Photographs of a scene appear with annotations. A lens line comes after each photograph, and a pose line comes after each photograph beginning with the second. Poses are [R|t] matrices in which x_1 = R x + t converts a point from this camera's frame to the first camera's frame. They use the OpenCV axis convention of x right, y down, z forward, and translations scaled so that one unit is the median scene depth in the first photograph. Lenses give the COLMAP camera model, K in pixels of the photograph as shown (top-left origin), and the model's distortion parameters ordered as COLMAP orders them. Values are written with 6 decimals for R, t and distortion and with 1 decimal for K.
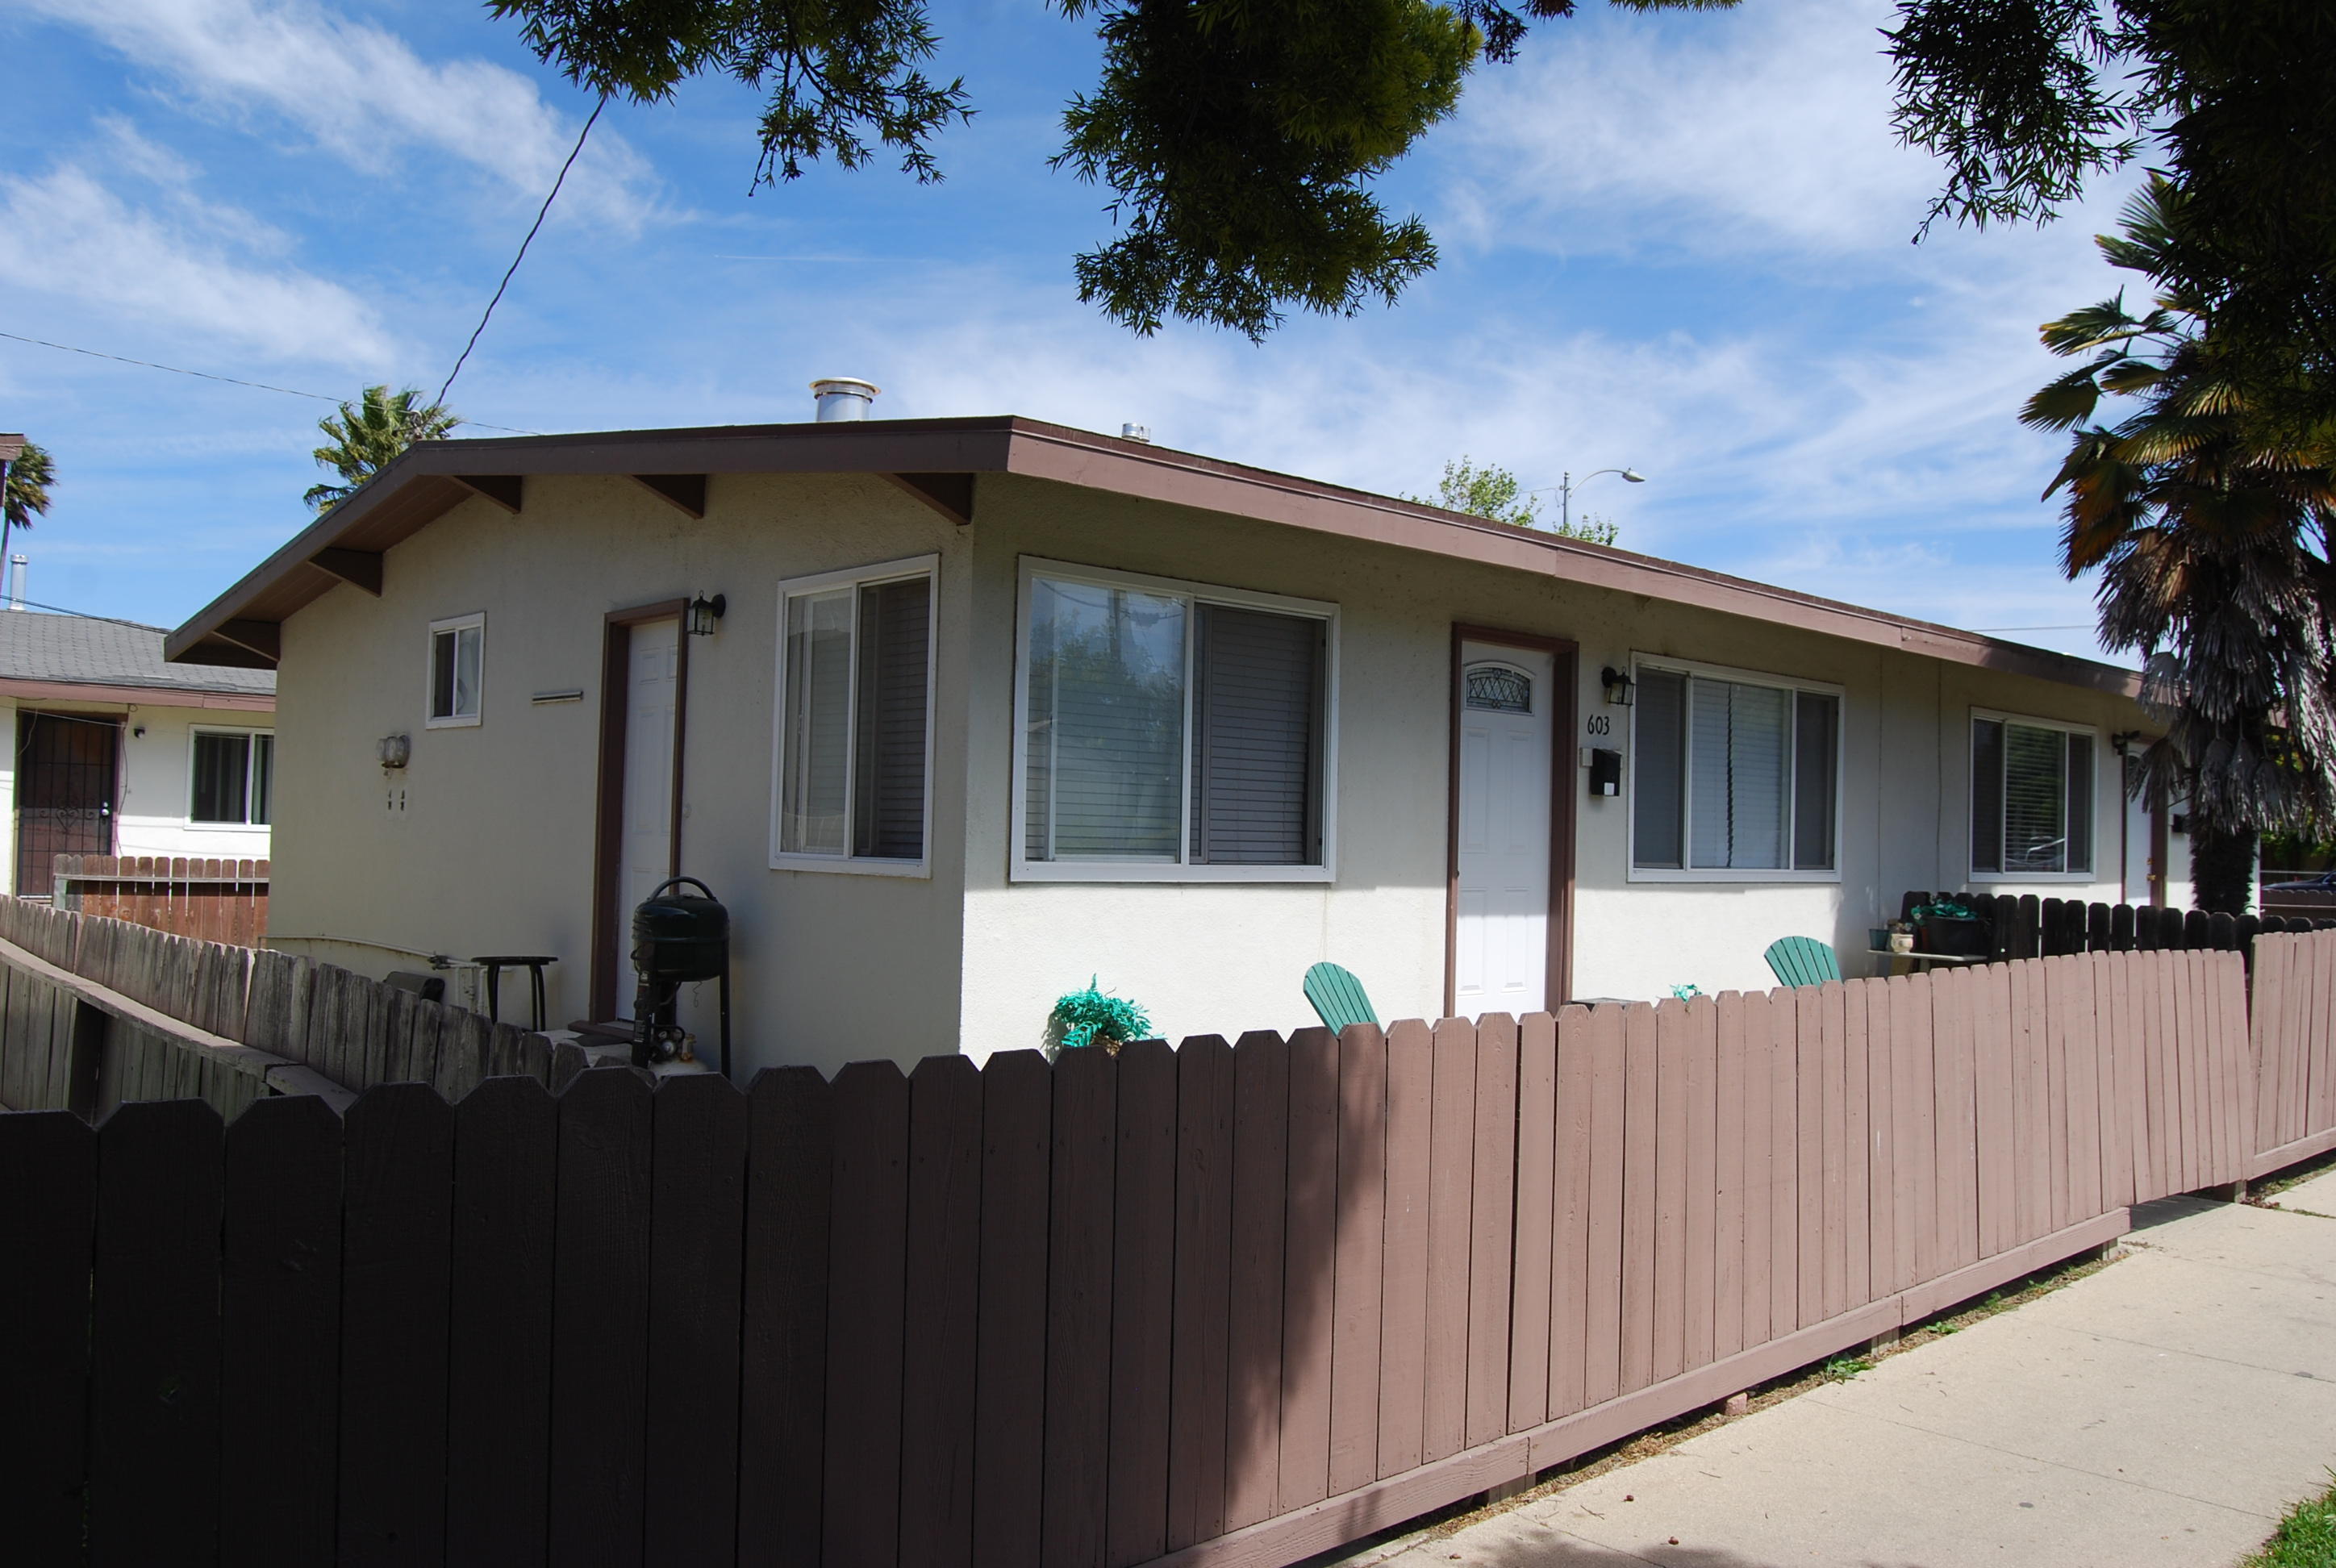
lens RADIAL K [[1838.3, 0, 1168.0], [0, 1838.3, 784.0], [0, 0, 1]] dist [-0.041540, -0.002272]
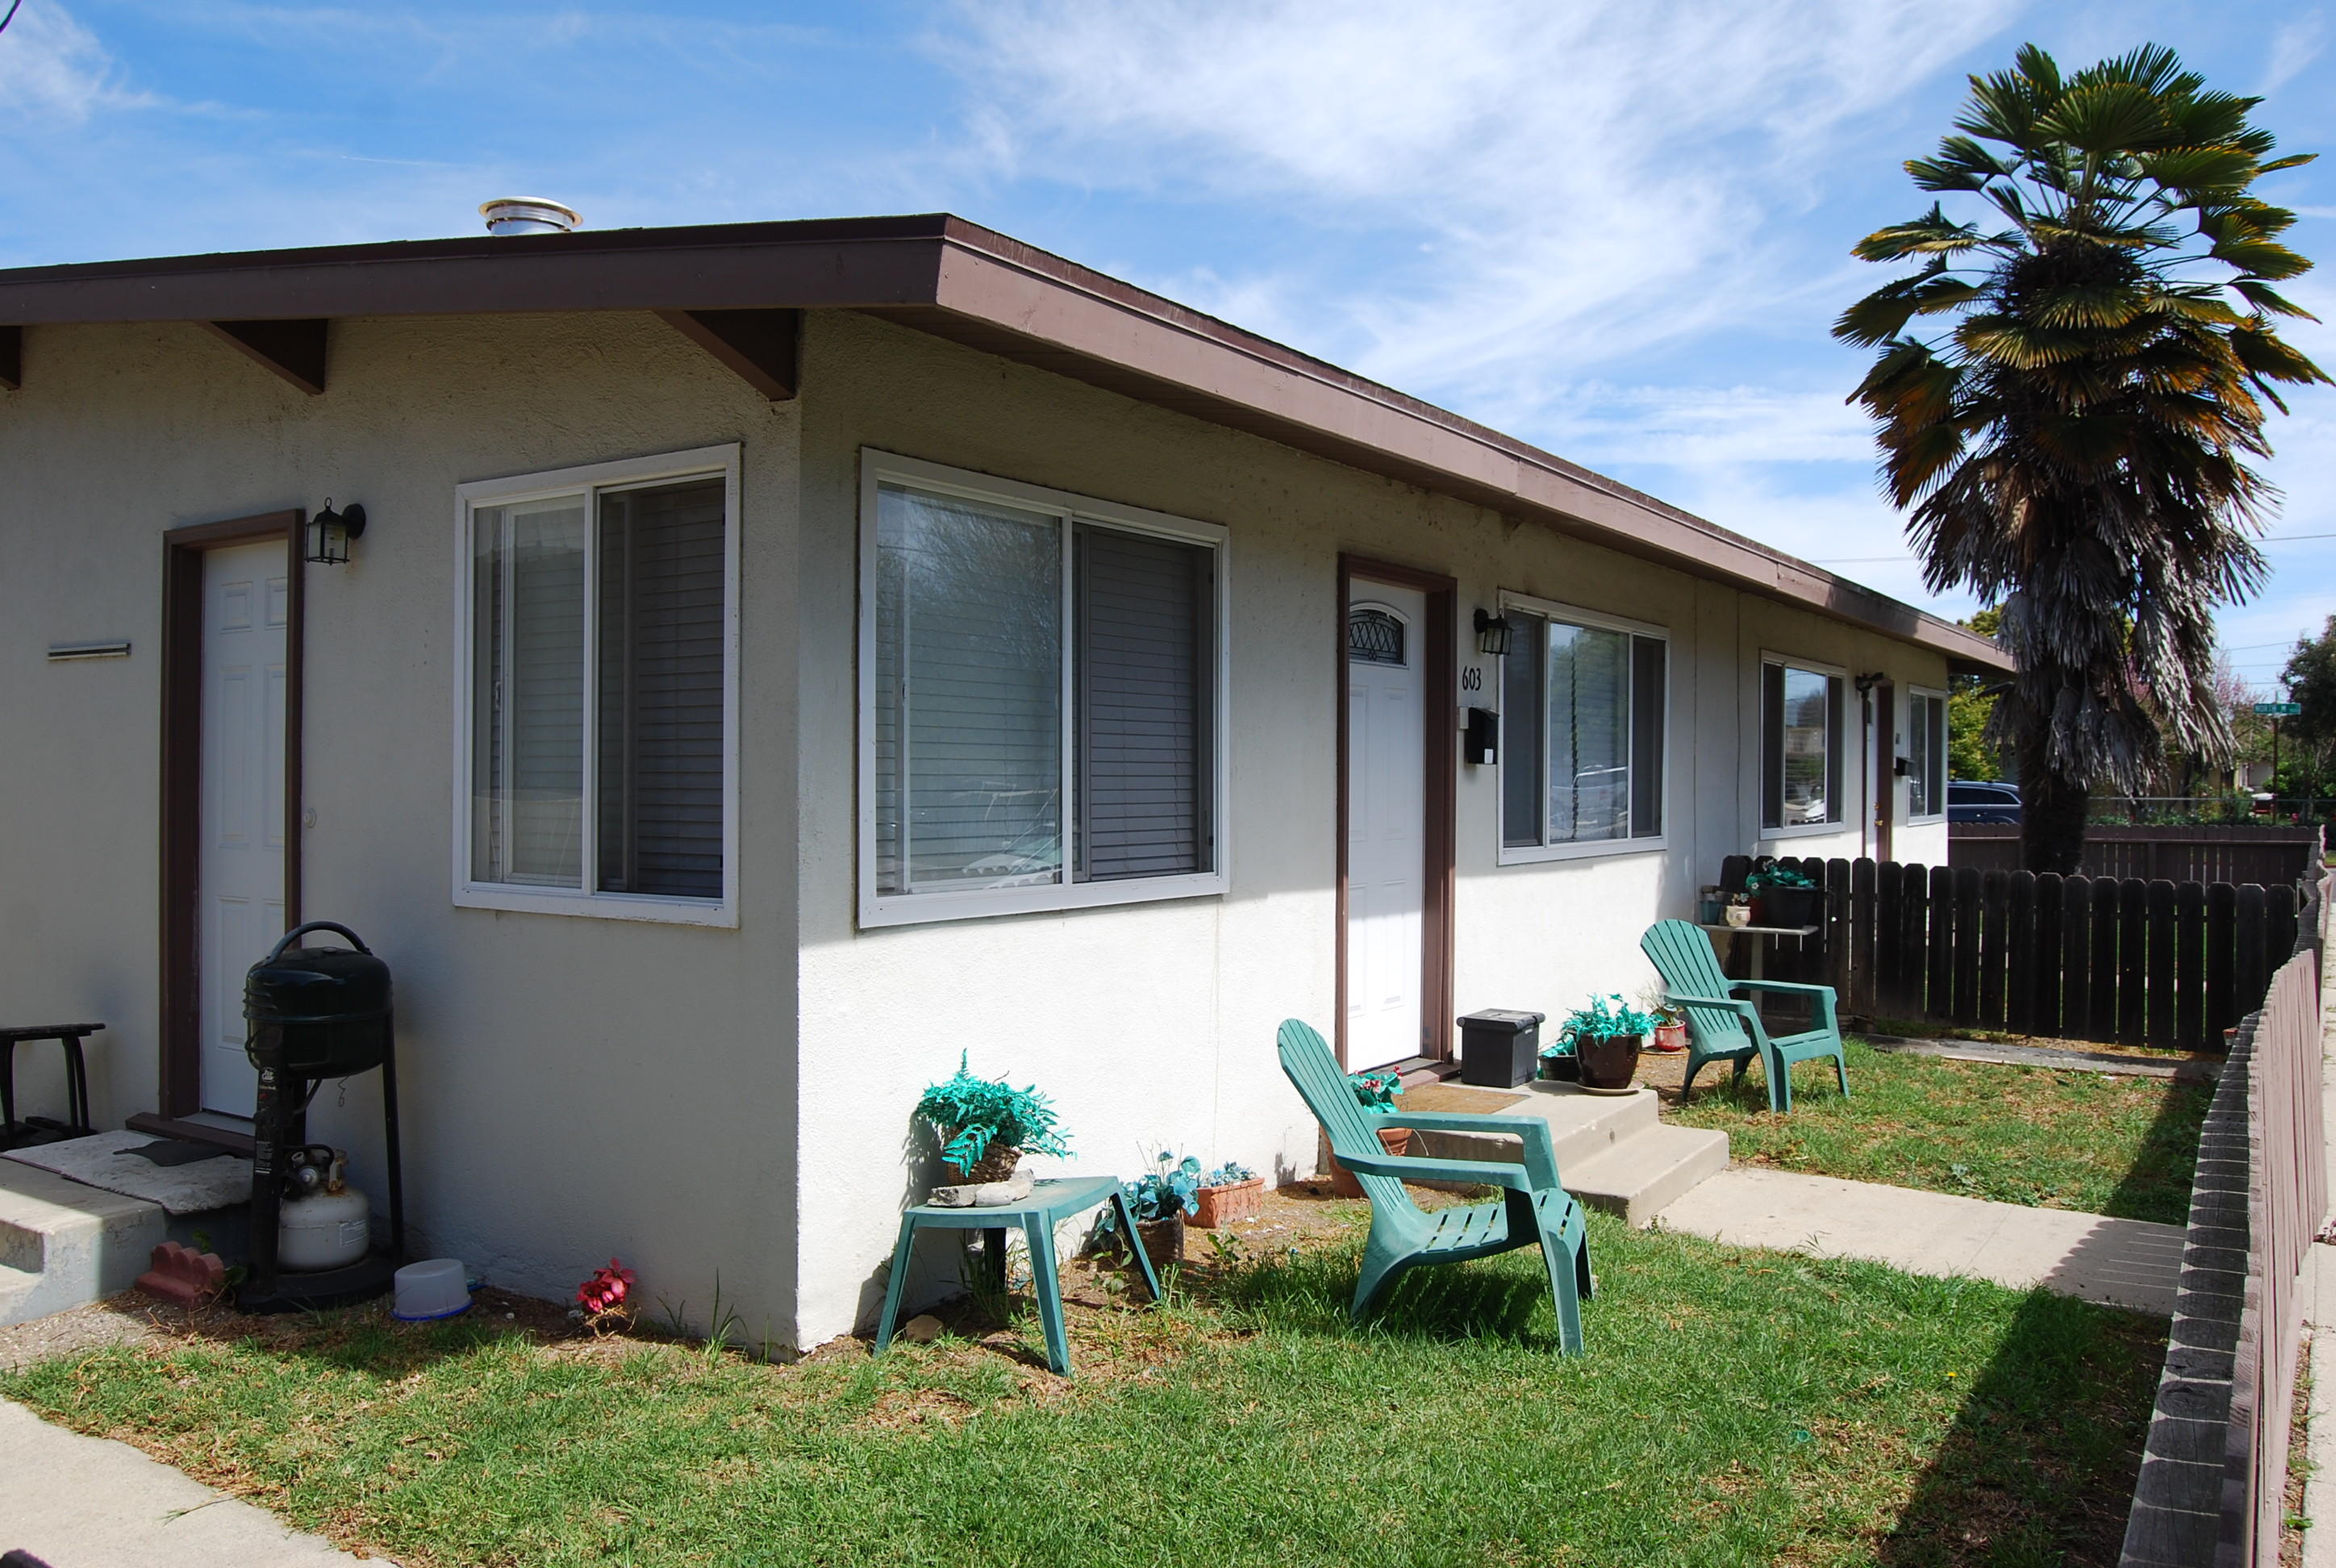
lens RADIAL K [[1850.0, 0, 1157.3], [0, 1850.0, 793.5], [0, 0, 1]] dist [-0.077423, 0.035781]
pose [[0.969816, -0.022200, 0.242823, -0.119603], [0.011712, 0.998938, 0.044552, -0.021713], [-0.243555, -0.040363, 0.969047, 0.257927]]
